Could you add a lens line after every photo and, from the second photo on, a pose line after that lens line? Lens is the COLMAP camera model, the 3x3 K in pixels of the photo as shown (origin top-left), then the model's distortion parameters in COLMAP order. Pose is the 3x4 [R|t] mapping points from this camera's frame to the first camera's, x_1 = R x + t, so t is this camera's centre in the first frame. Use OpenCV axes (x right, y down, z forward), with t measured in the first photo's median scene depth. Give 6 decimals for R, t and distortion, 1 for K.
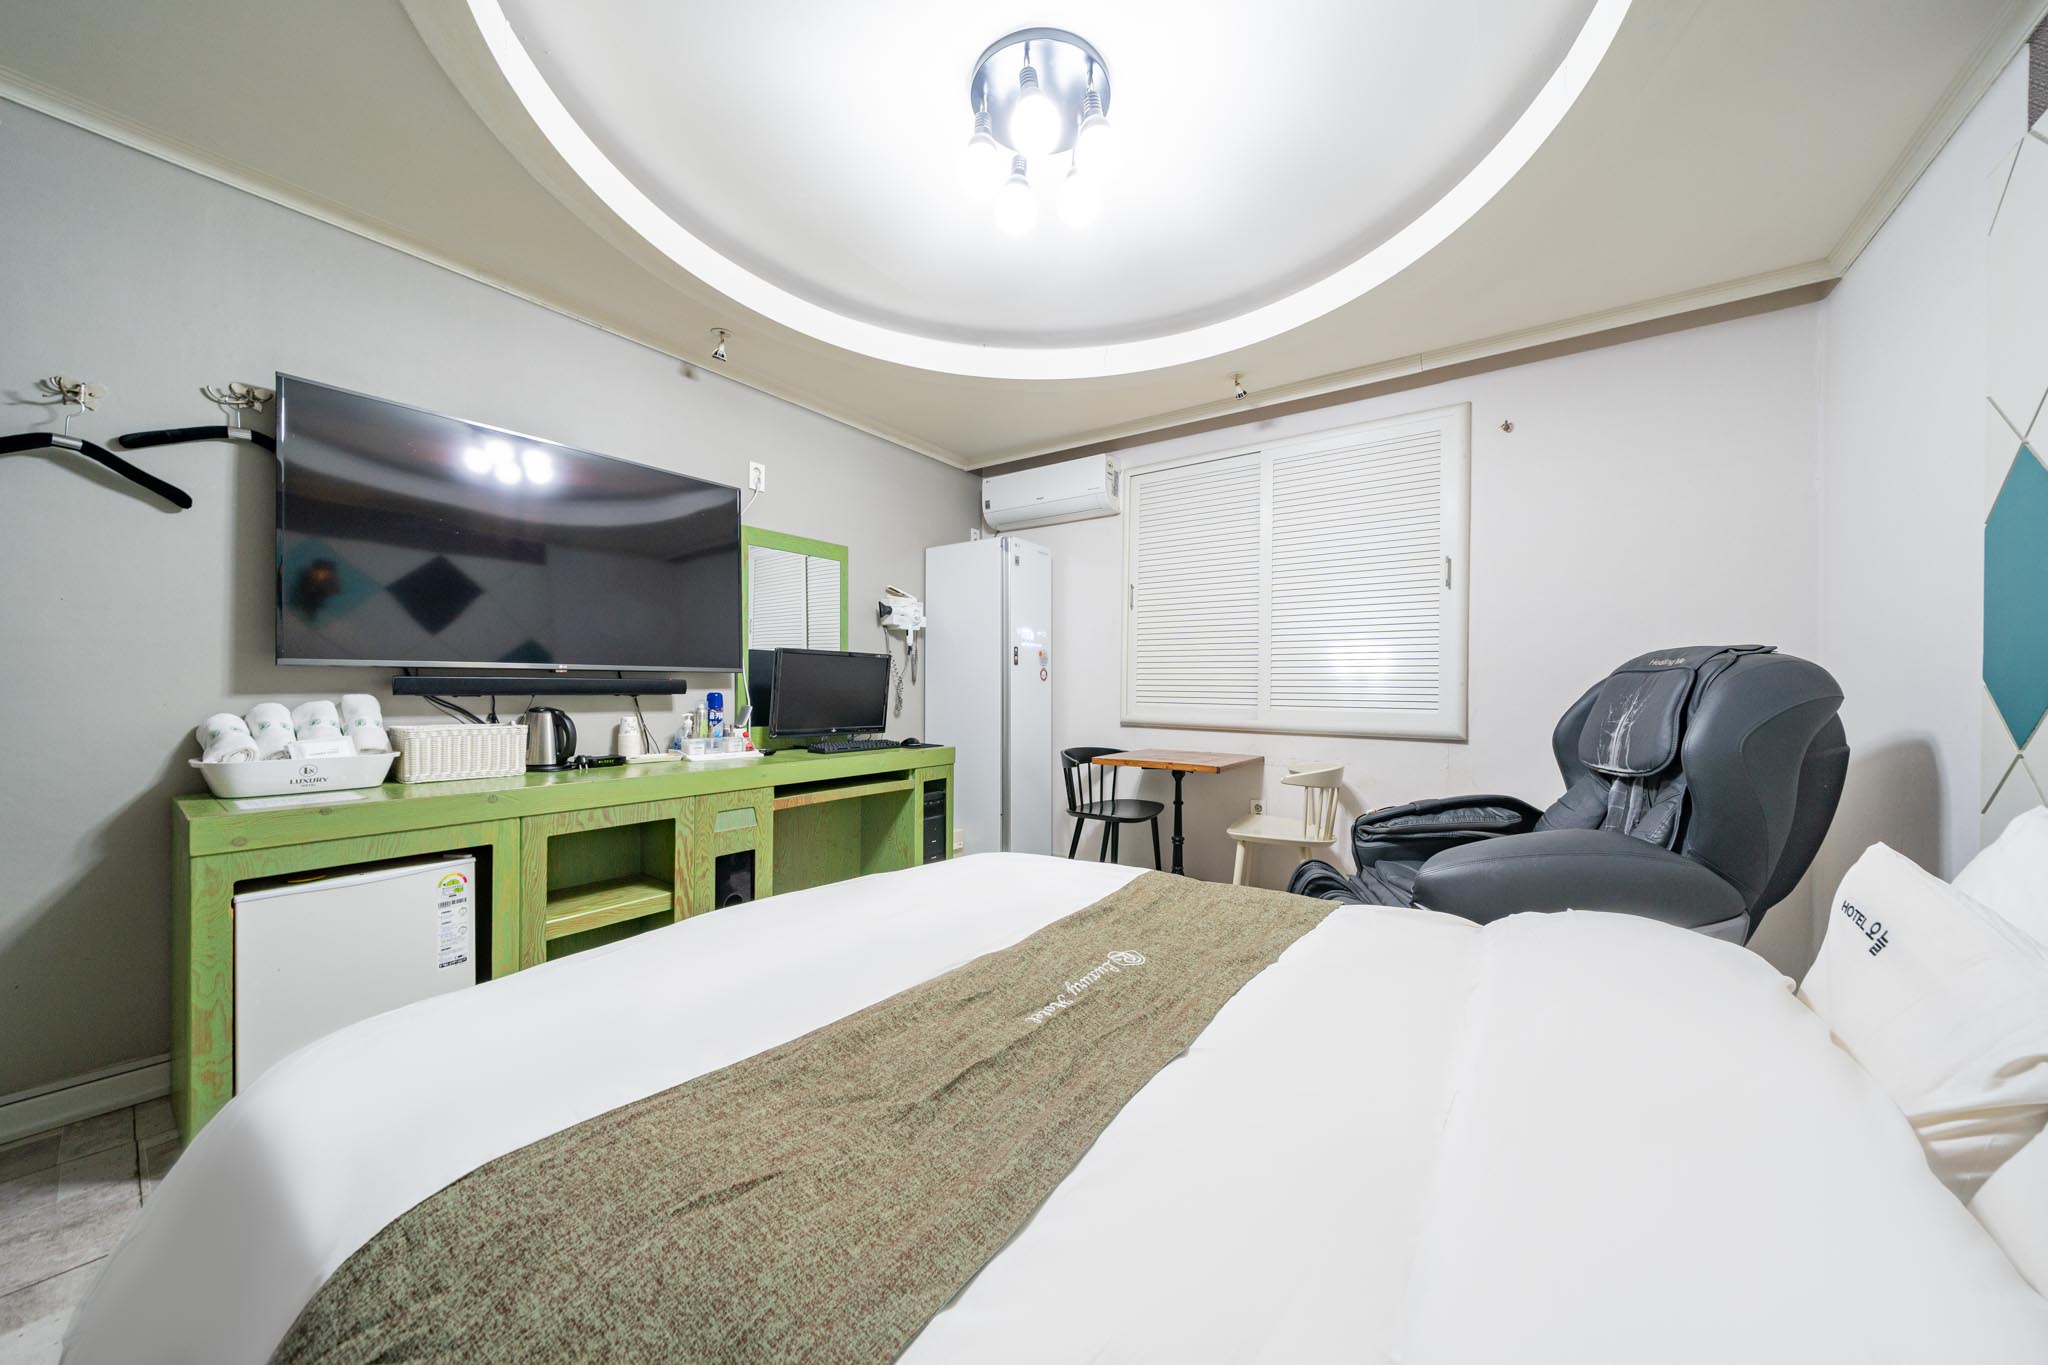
lens RADIAL K [[696.2, 0, 1024.0], [0, 696.2, 682.5], [0, 0, 1]] dist [-0.000027, 0.000045]
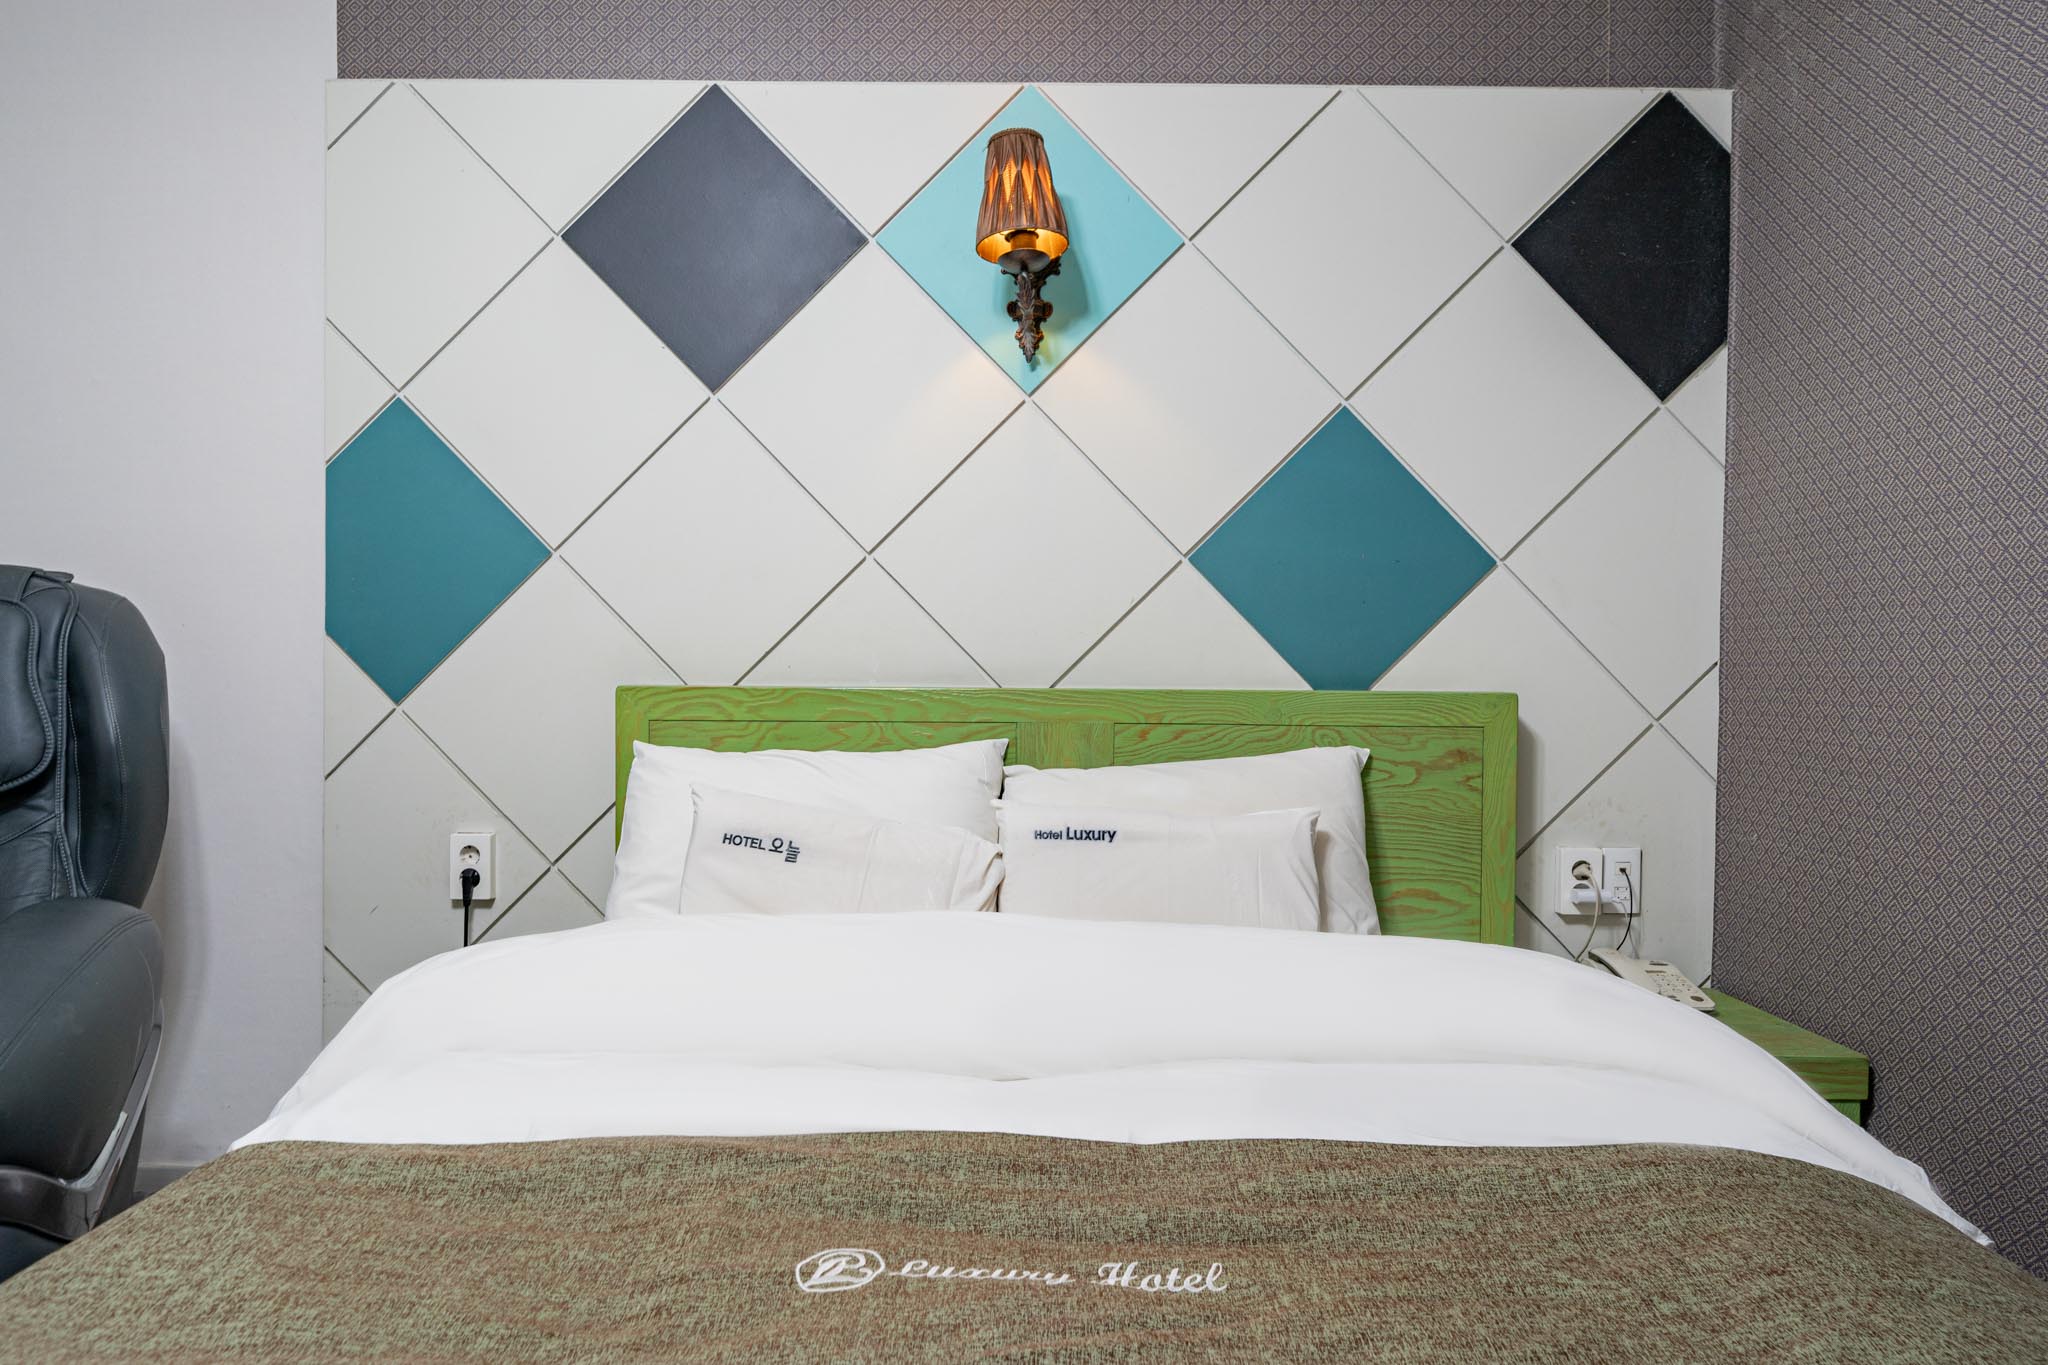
lens RADIAL K [[1156.6, 0, 1024.0], [0, 1156.6, 682.5], [0, 0, 1]] dist [-0.000261, 0.000620]
pose [[-0.584025, -0.025567, 0.811333, -0.494148], [-0.022658, 0.999628, 0.015191, 0.021666], [-0.811420, -0.009511, -0.584387, 1.350327]]
